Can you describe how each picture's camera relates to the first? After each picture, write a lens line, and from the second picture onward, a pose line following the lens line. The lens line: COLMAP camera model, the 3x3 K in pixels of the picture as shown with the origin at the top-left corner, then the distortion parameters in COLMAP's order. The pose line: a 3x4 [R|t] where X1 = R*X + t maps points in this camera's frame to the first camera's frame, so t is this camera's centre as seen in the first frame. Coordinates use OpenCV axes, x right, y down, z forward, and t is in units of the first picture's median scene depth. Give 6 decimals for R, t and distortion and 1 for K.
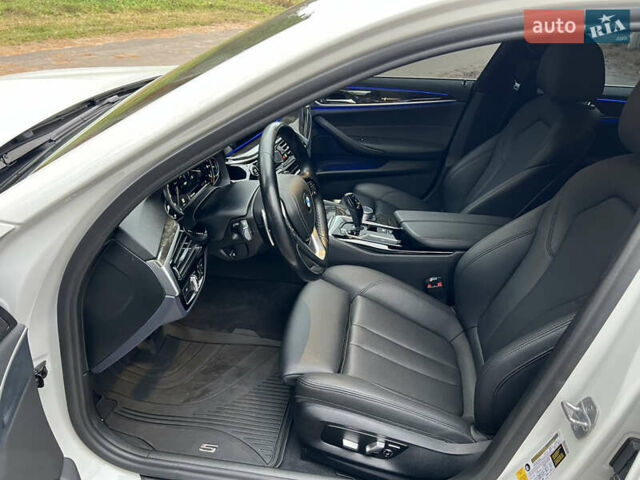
lens RADIAL K [[483.5, 0, 318.0], [0, 483.5, 243.0], [0, 0, 1]] dist [0.060144, -0.060133]
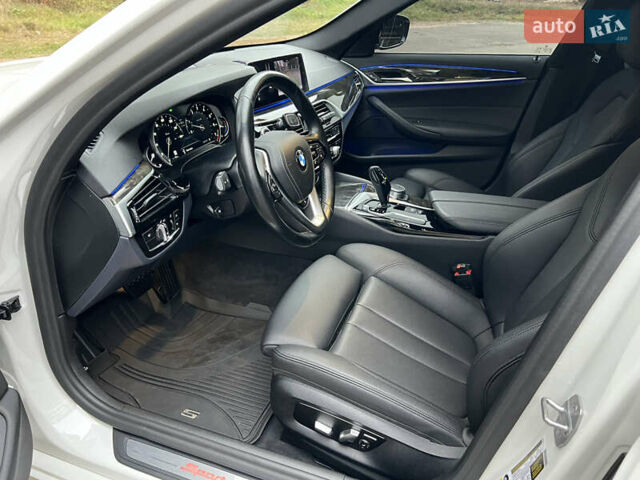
lens RADIAL K [[483.5, 0, 318.0], [0, 483.5, 243.0], [0, 0, 1]] dist [0.060144, -0.060133]
pose [[0.976298, 0.070997, -0.204455, 0.192520], [-0.074665, 0.997156, -0.010275, 0.073275], [0.203144, 0.025297, 0.978822, 0.097434]]
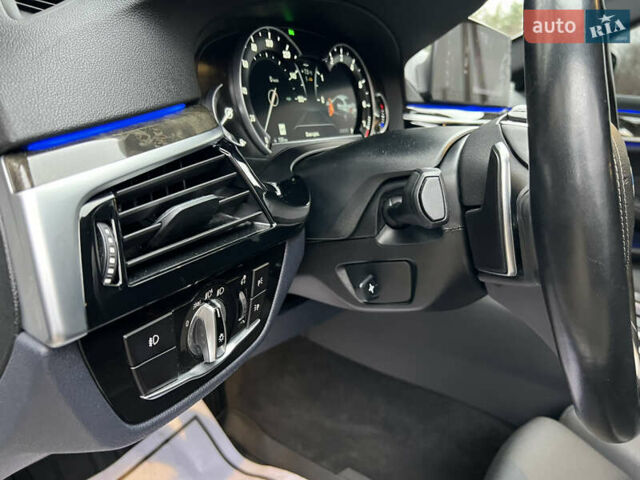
lens RADIAL K [[486.2, 0, 320.0], [0, 486.2, 240.0], [0, 0, 1]] dist [0.061308, -0.066321]
pose [[0.922697, 0.181284, -0.340246, -0.087134], [-0.247302, 0.955363, -0.161625, 0.050087], [0.295758, 0.233274, 0.926342, 0.594292]]
